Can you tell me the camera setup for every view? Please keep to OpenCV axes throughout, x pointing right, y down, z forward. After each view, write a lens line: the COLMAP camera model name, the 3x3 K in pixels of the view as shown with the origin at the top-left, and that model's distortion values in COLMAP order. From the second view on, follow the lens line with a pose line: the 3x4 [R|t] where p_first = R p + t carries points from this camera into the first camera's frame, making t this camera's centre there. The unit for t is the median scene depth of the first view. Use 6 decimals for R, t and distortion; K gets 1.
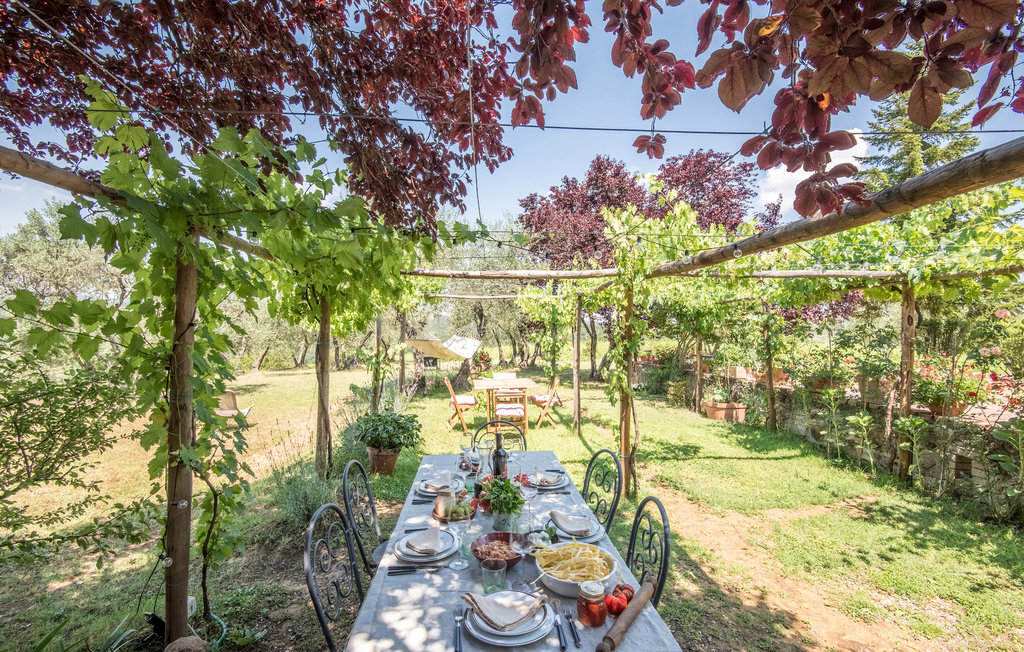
lens RADIAL K [[446.0, 0, 514.8], [0, 446.0, 327.1], [0, 0, 1]] dist [0.029191, -0.021160]
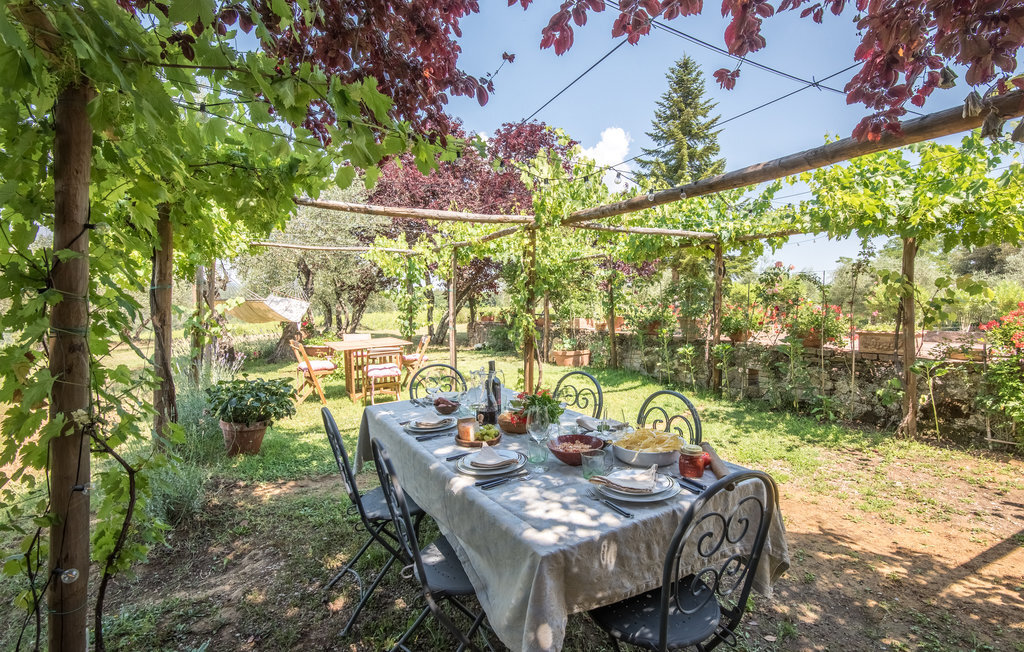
lens RADIAL K [[468.8, 0, 514.9], [0, 468.8, 311.6], [0, 0, 1]] dist [0.038627, -0.025836]
pose [[0.887912, -0.016397, 0.459722, -0.254363], [0.008106, 0.999767, 0.020004, 0.060856], [-0.459942, -0.014035, 0.887838, 0.038489]]
